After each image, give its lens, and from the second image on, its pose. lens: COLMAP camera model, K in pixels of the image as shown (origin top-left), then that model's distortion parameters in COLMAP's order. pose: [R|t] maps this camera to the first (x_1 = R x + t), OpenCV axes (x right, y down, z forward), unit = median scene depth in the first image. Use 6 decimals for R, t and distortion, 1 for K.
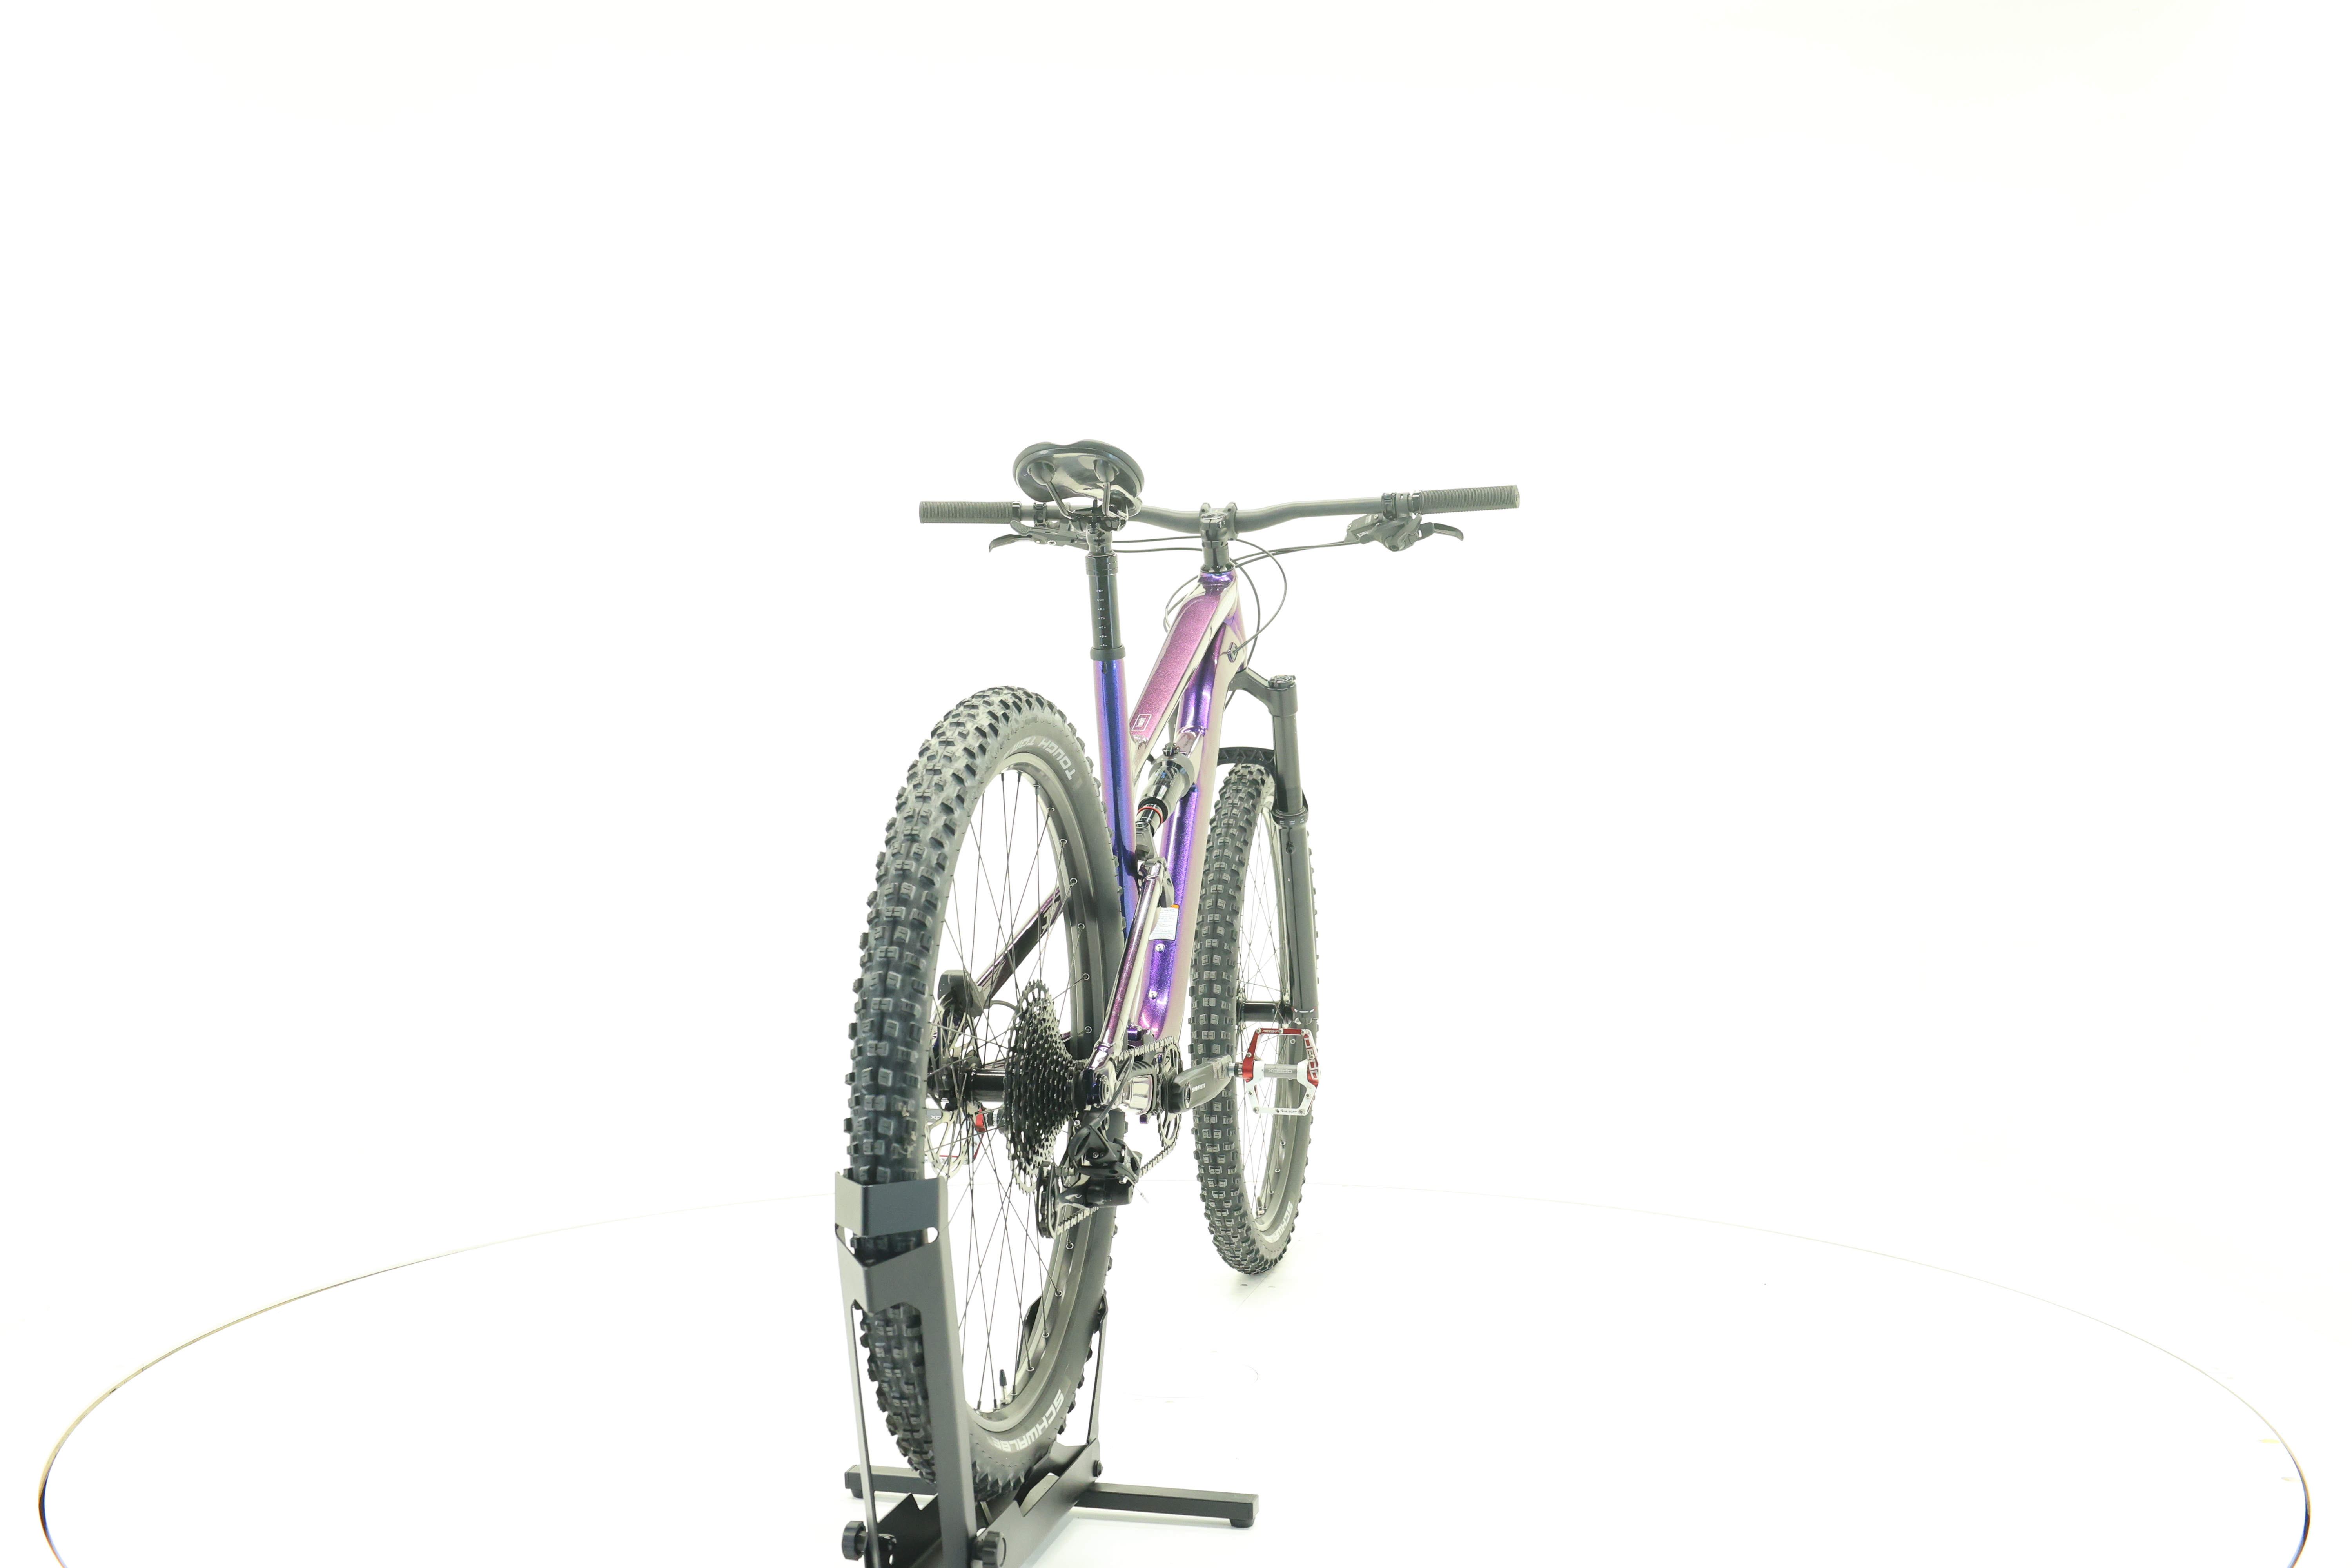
lens RADIAL K [[2446.4, 0, 1181.1], [0, 2446.4, 781.1], [0, 0, 1]] dist [-0.001779, 0.000000]
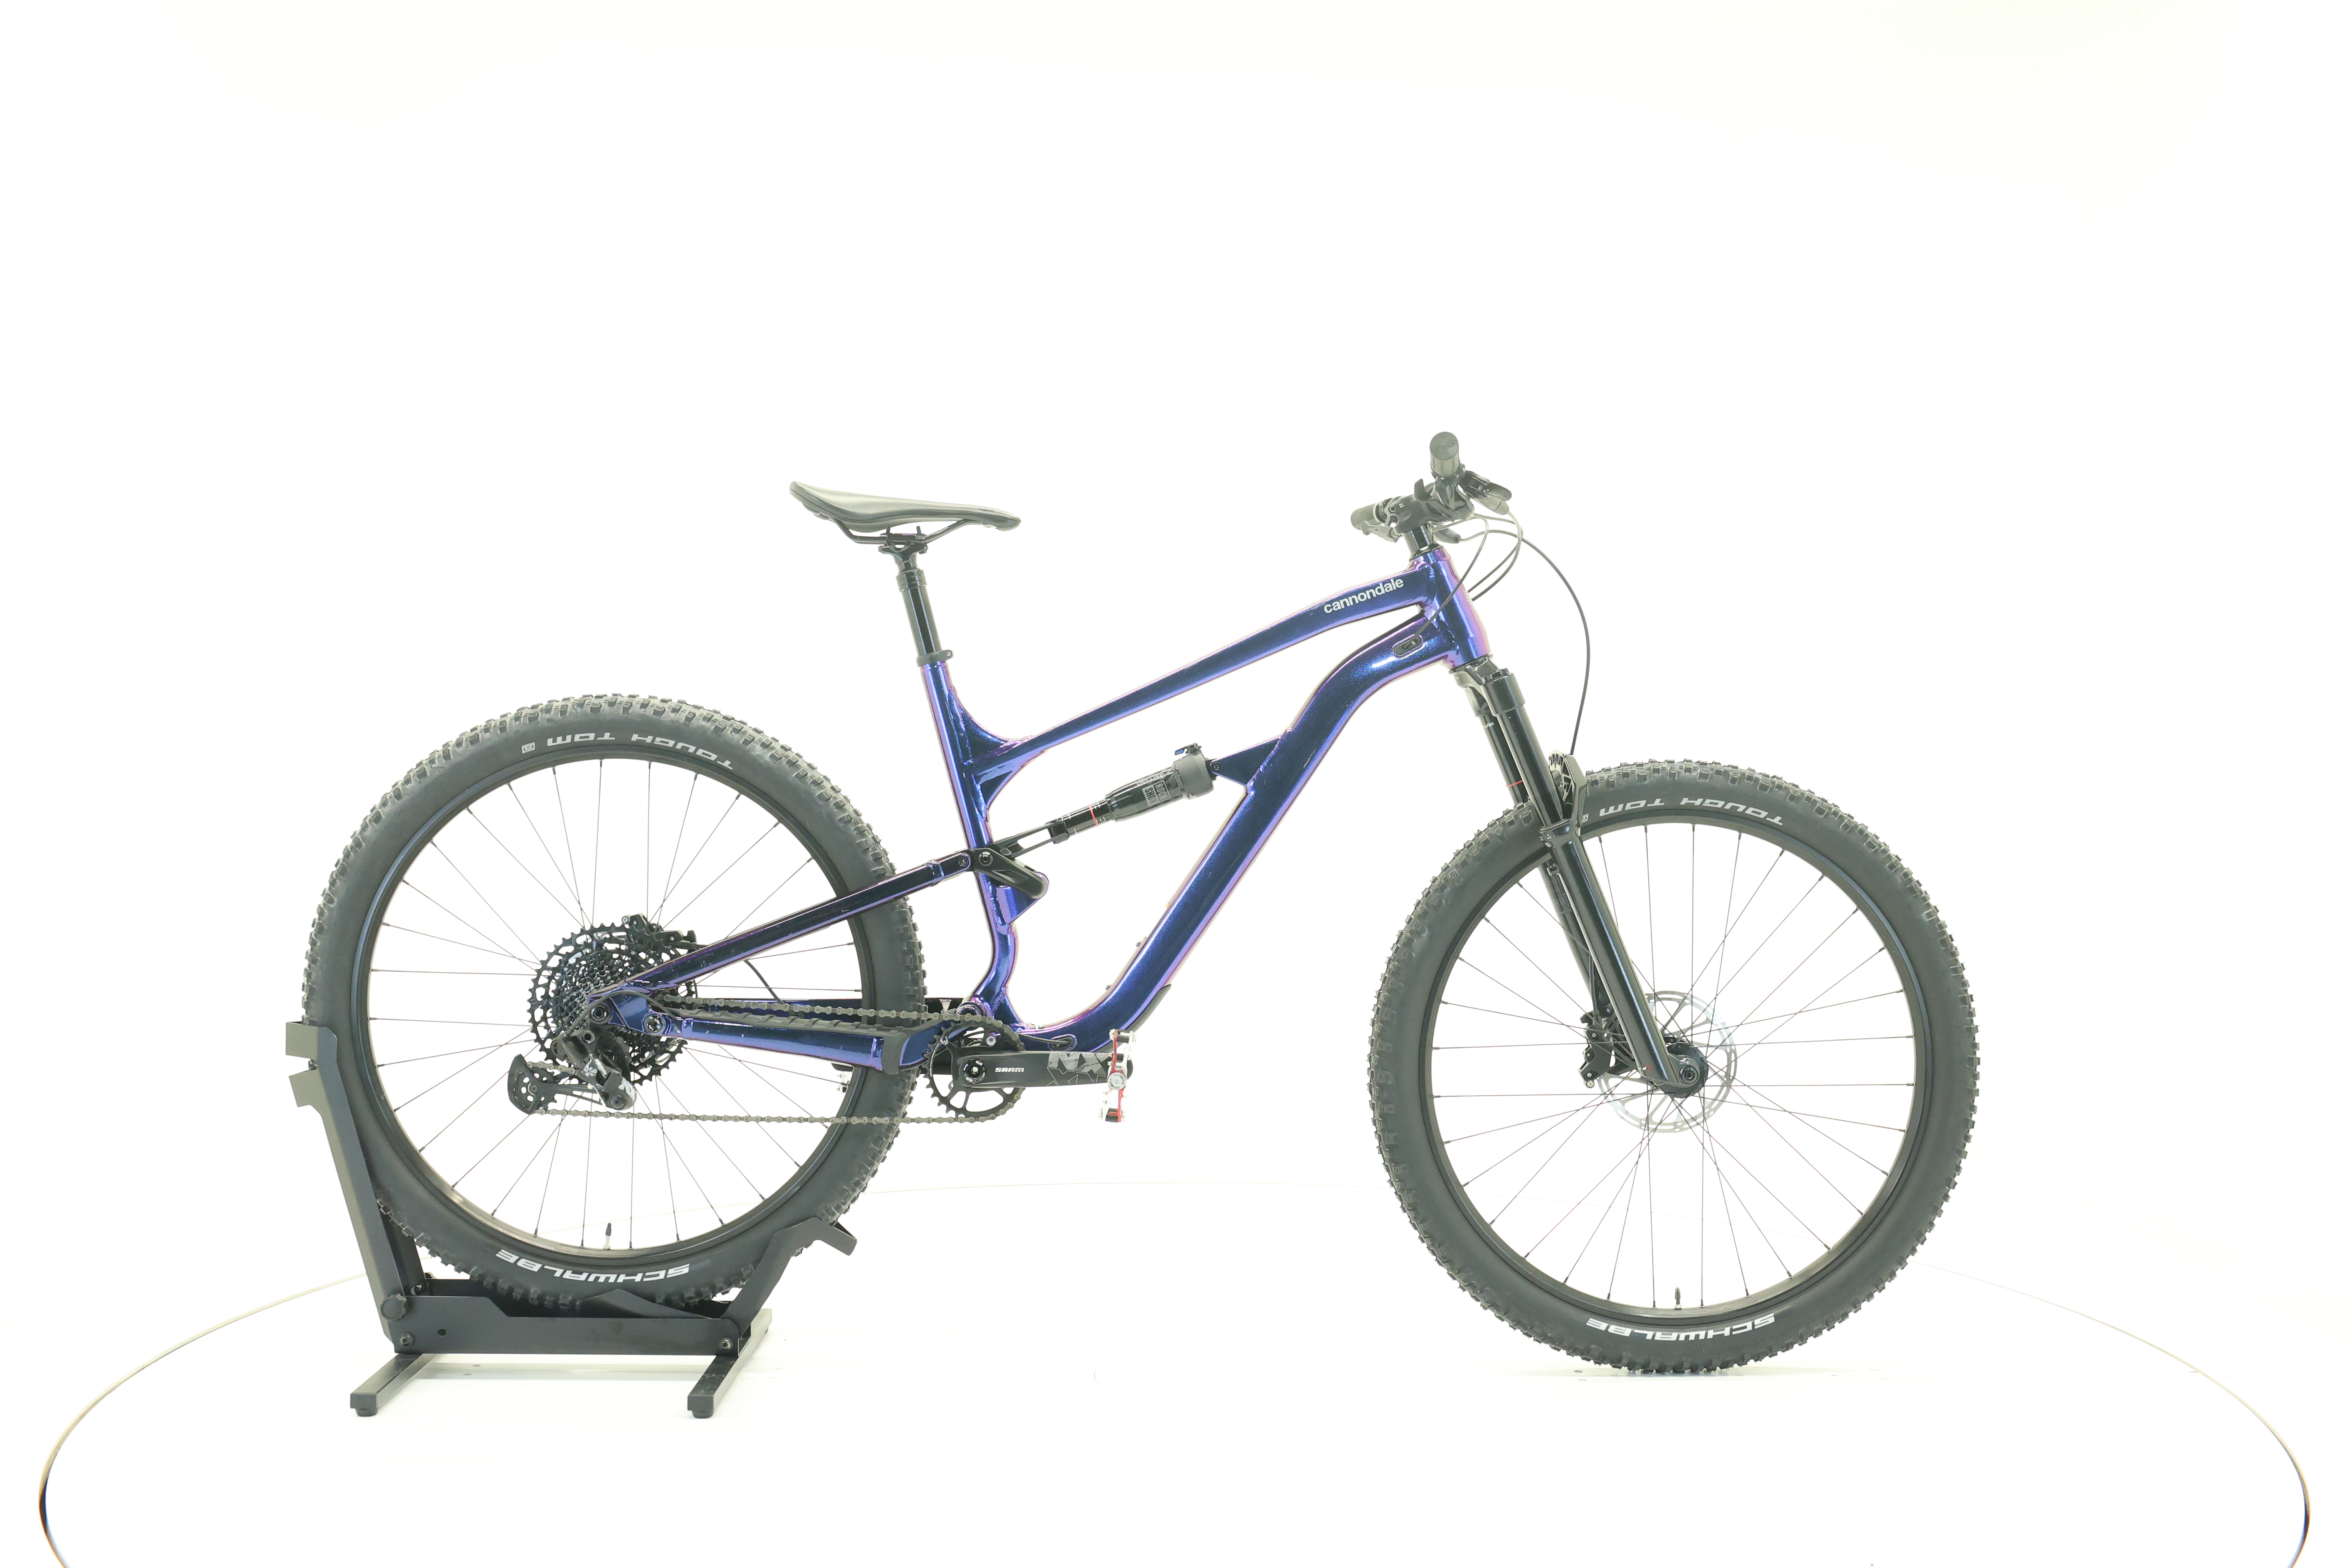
lens RADIAL K [[2446.4, 0, 1177.8], [0, 2446.4, 781.8], [0, 0, 1]] dist [-0.001779, 0.000000]
pose [[0.235042, 0.017769, -0.971823, 0.911907], [-0.023661, 0.999641, 0.012555, -0.011398], [0.971697, 0.020043, 0.235378, 0.718188]]
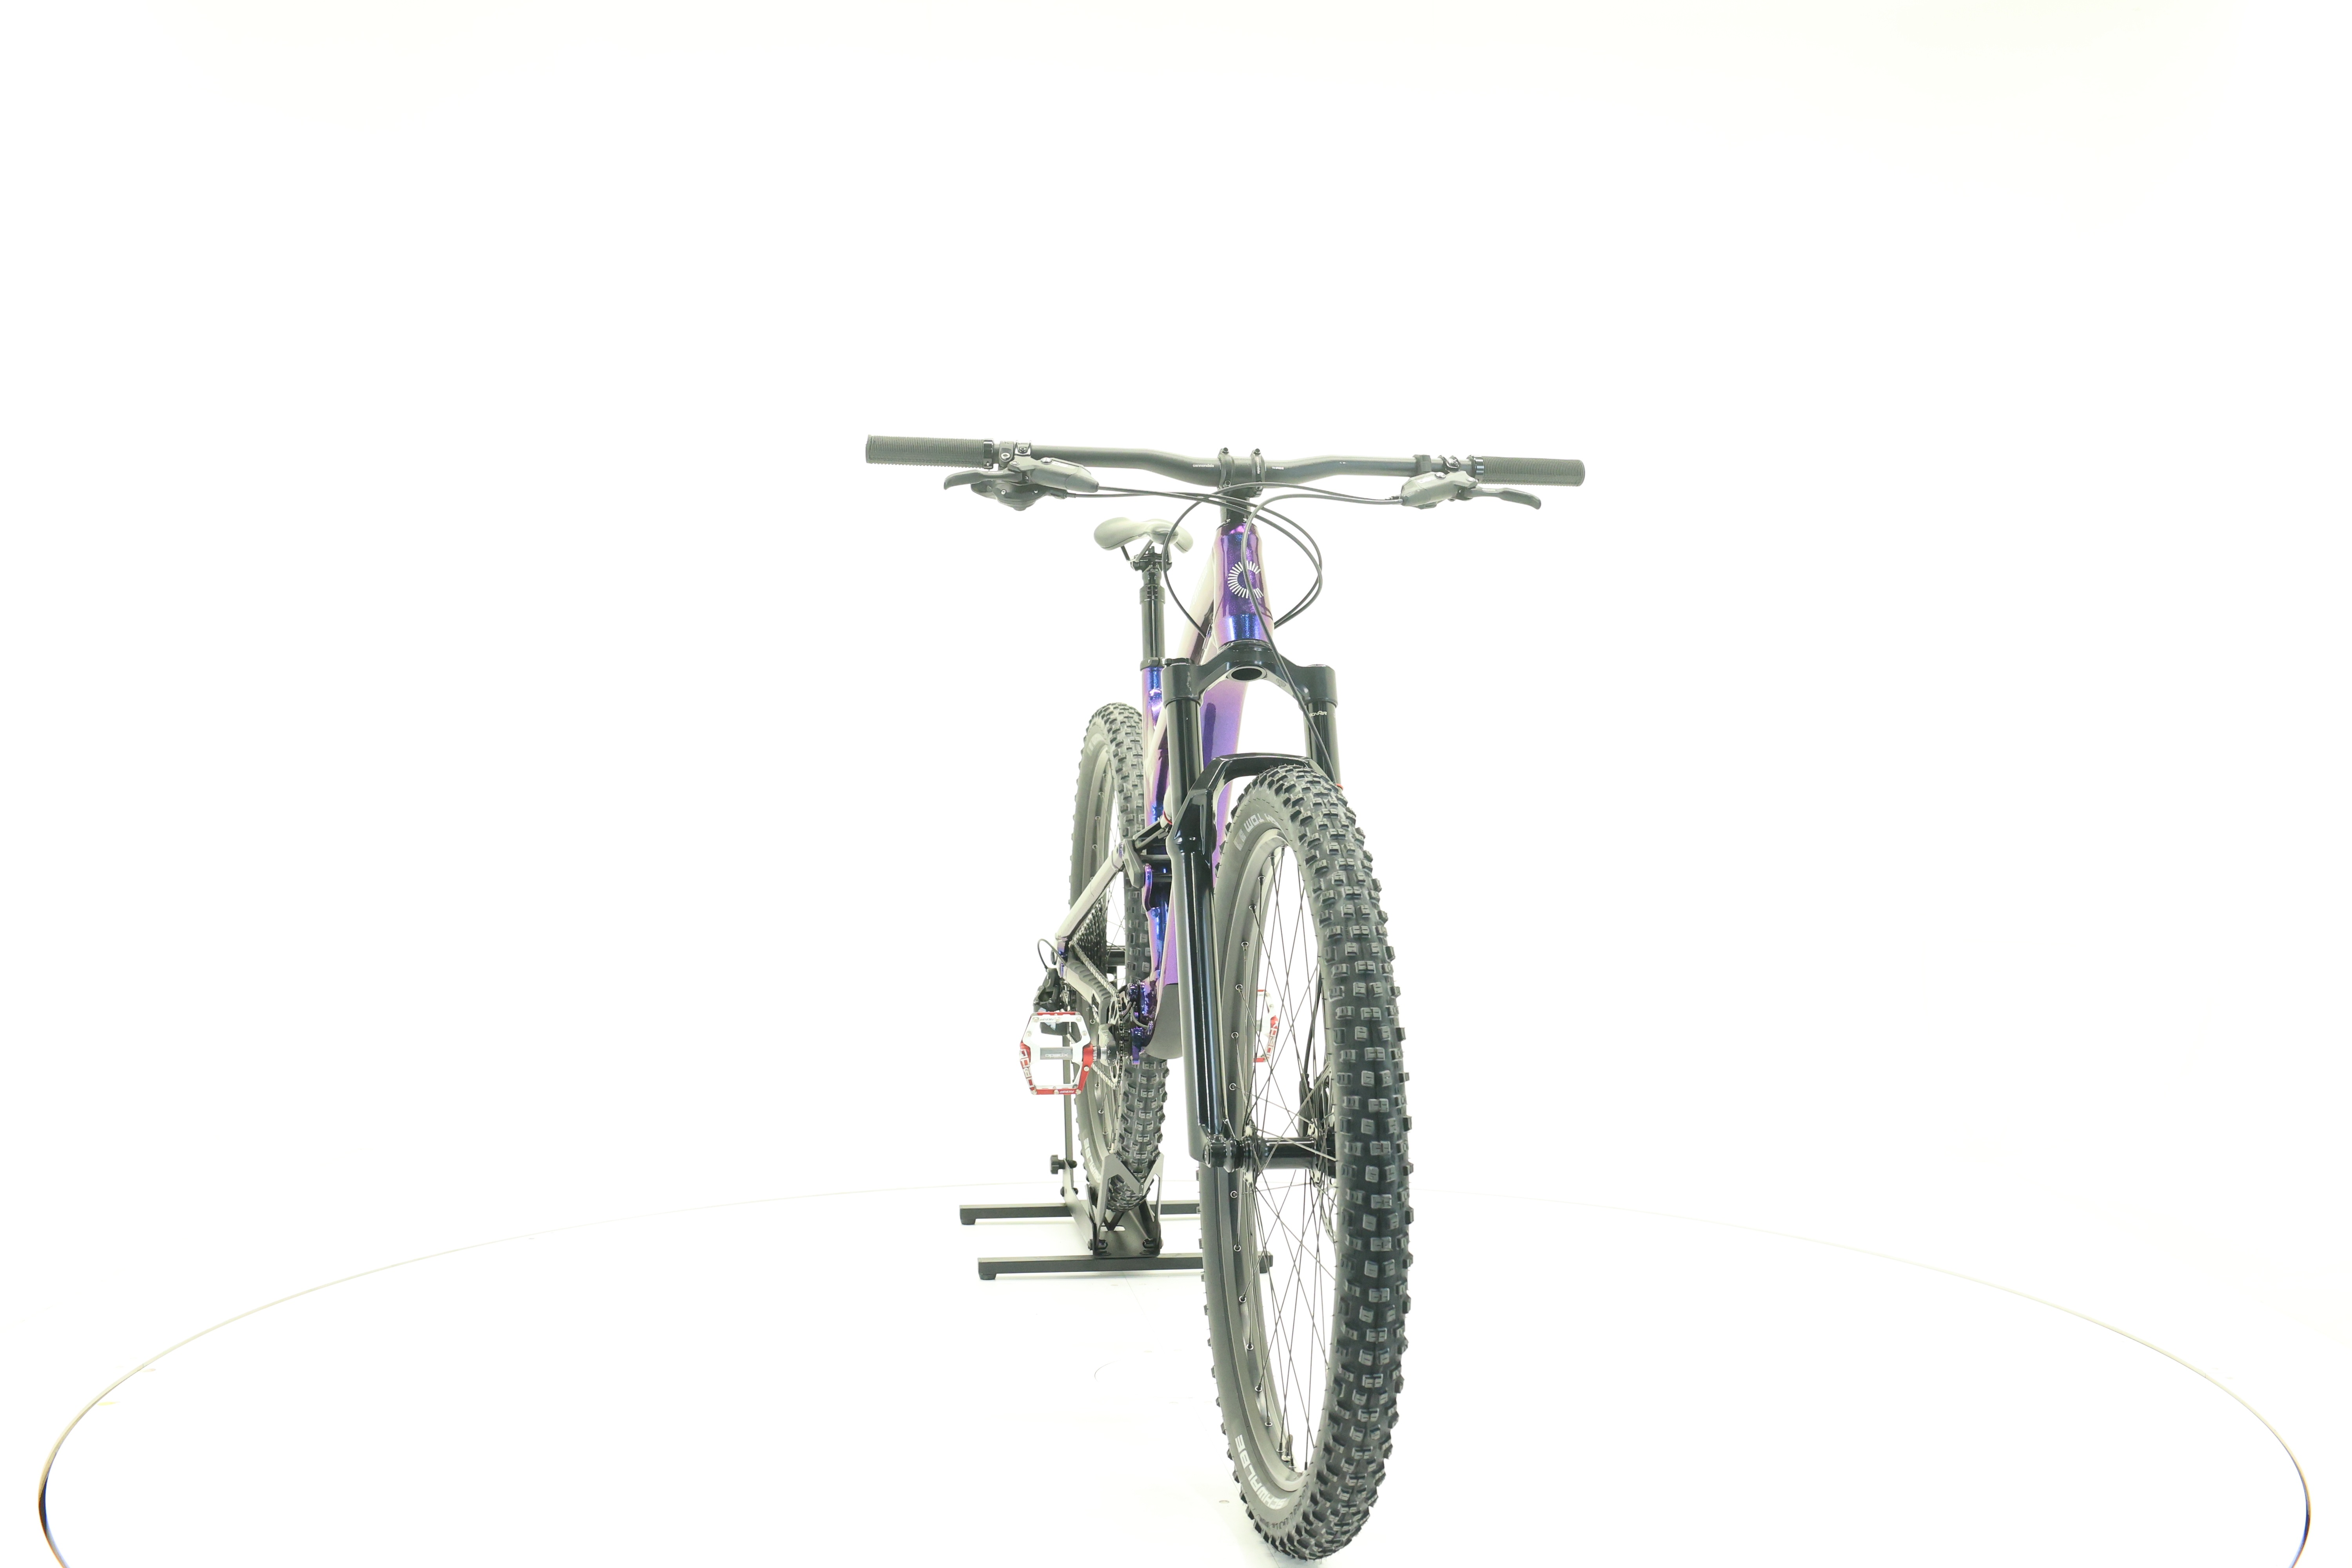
lens RADIAL K [[2446.4, 0, 1185.1], [0, 2446.4, 767.5], [0, 0, 1]] dist [-0.001779, 0.000000]
pose [[-0.929997, -0.000702, -0.367566, 0.341665], [-0.014320, 0.999308, 0.034323, -0.037325], [0.367288, 0.037184, -0.929364, 1.812720]]
